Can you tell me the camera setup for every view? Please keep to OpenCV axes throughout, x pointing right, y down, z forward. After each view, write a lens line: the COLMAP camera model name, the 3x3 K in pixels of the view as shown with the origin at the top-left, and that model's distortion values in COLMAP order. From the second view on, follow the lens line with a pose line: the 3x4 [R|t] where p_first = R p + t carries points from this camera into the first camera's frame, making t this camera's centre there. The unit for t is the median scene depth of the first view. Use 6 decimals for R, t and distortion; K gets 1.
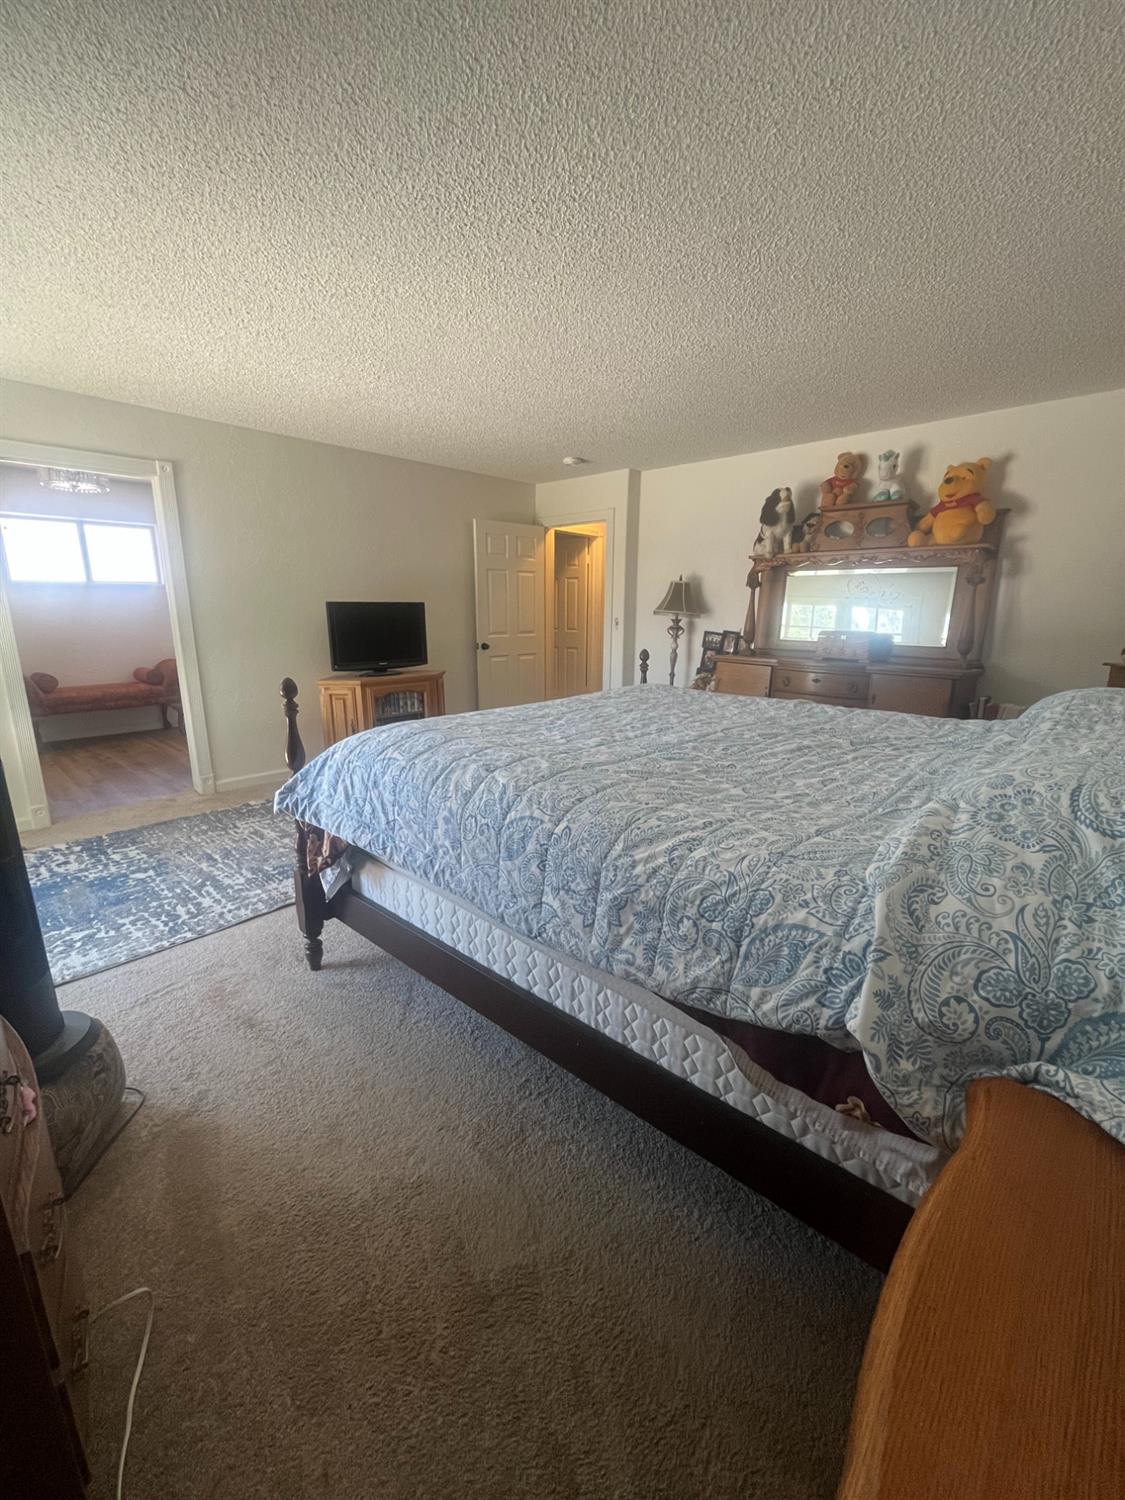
lens RADIAL K [[618.5, 0, 567.3], [0, 618.5, 751.9], [0, 0, 1]] dist [-0.003424, 0.000800]
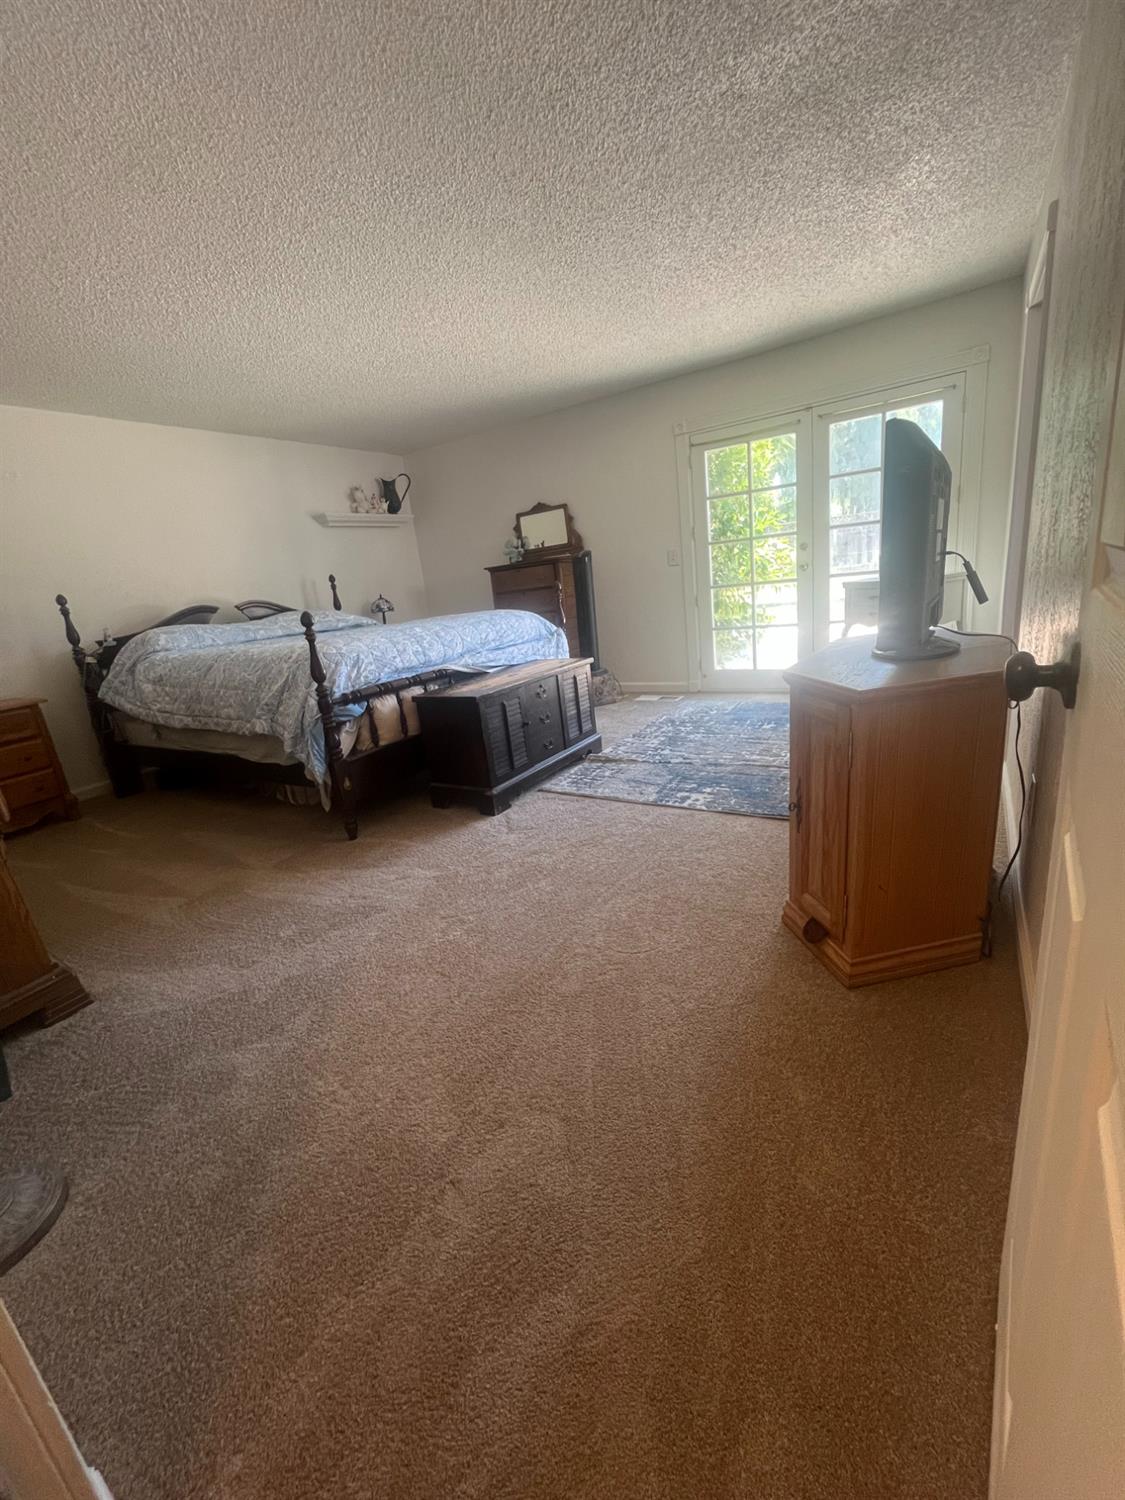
lens RADIAL K [[618.5, 0, 567.3], [0, 618.5, 751.9], [0, 0, 1]] dist [-0.003424, 0.000800]
pose [[-0.979215, 0.143902, -0.142933, -0.059165], [0.058880, 0.876051, 0.478611, -0.390874], [0.194090, 0.460247, -0.866315, 1.950883]]
